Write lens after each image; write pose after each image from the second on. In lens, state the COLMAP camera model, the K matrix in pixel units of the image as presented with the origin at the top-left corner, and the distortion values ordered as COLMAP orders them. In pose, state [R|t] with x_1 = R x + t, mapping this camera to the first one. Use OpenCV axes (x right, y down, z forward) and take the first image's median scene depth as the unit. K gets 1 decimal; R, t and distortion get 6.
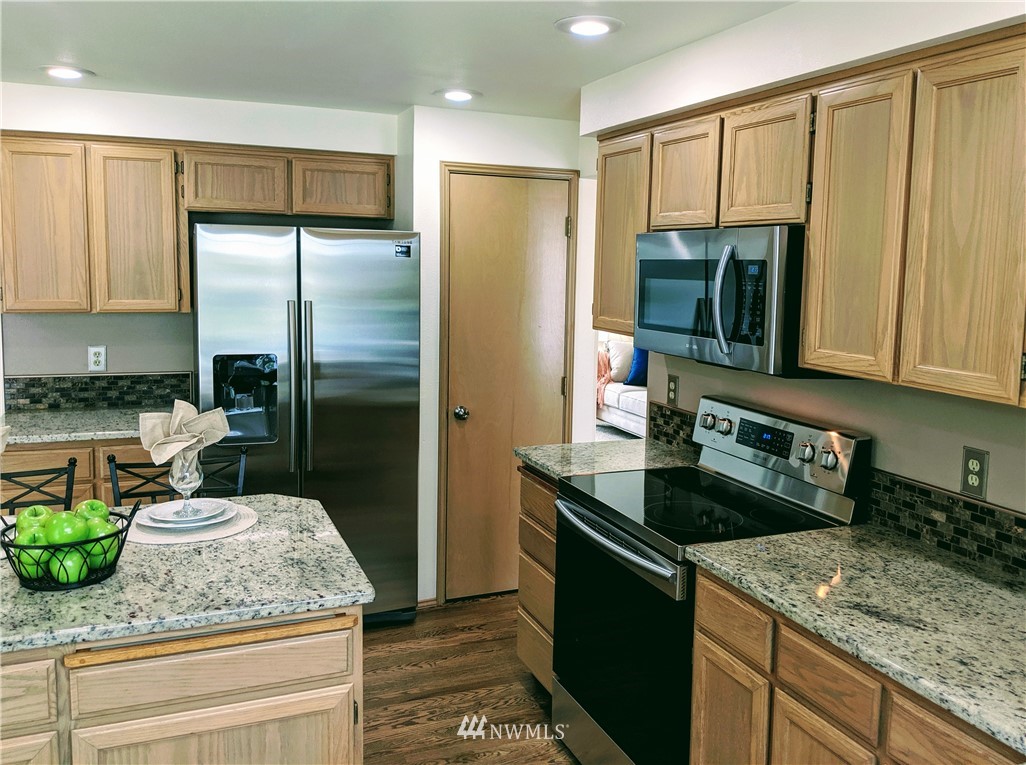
lens RADIAL K [[806.5, 0, 519.9], [0, 806.5, 372.2], [0, 0, 1]] dist [-0.012705, -0.016160]
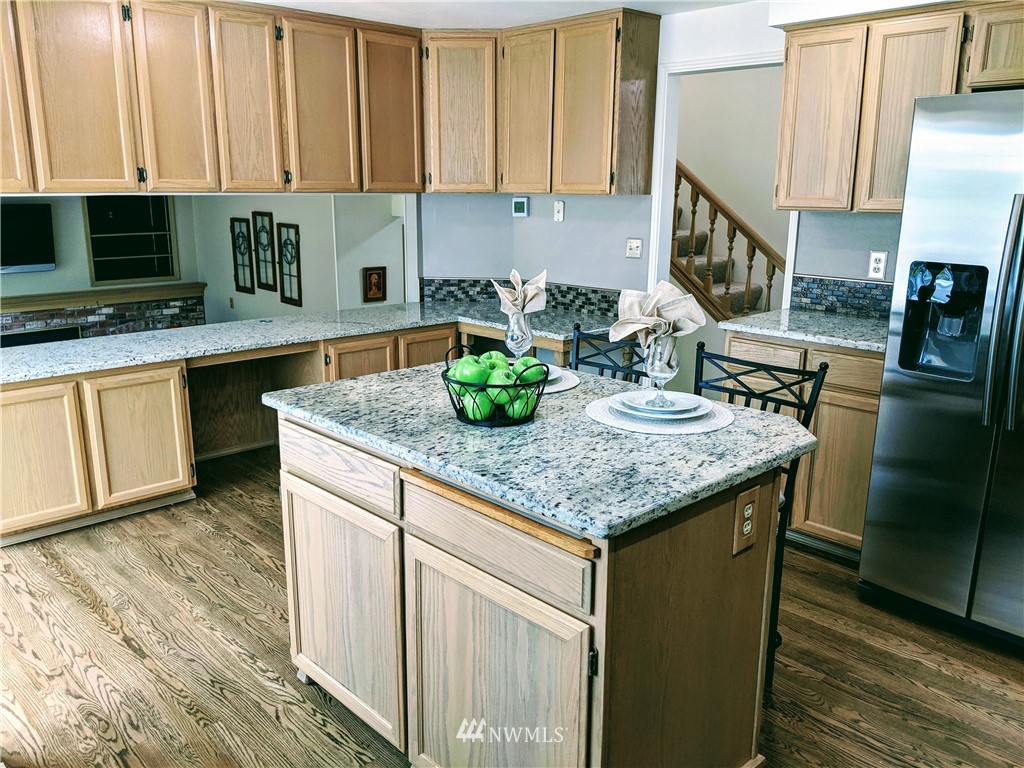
lens RADIAL K [[804.9, 0, 516.6], [0, 804.9, 379.2], [0, 0, 1]] dist [-0.012705, -0.016160]
pose [[0.363299, 0.198936, -0.910186, 0.417320], [-0.116987, 0.978946, 0.167270, 0.012676], [0.924299, 0.045710, 0.378923, 0.559360]]
